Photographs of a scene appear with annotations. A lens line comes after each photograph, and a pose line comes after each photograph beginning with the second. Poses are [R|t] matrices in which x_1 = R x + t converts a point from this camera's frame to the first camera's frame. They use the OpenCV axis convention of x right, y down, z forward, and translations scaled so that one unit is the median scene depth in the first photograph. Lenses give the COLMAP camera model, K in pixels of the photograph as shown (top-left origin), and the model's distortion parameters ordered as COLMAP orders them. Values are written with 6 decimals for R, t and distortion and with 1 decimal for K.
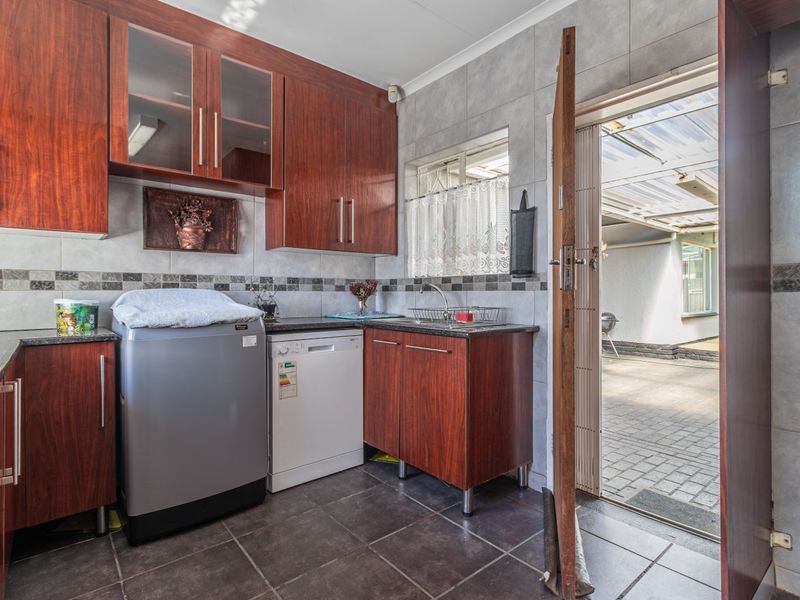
lens RADIAL K [[422.0, 0, 399.8], [0, 422.0, 298.0], [0, 0, 1]] dist [-0.000429, -0.001141]
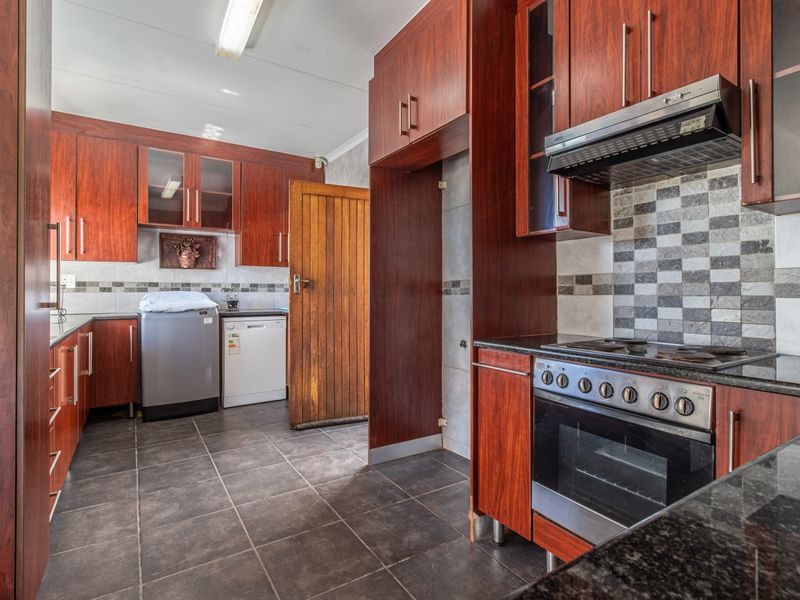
lens RADIAL K [[422.0, 0, 396.4], [0, 422.0, 294.2], [0, 0, 1]] dist [-0.000429, -0.001141]
pose [[0.991669, 0.002757, -0.128780, 0.611916], [-0.003022, 0.999994, -0.001859, -0.009751], [0.128774, 0.002233, 0.991671, -0.627558]]
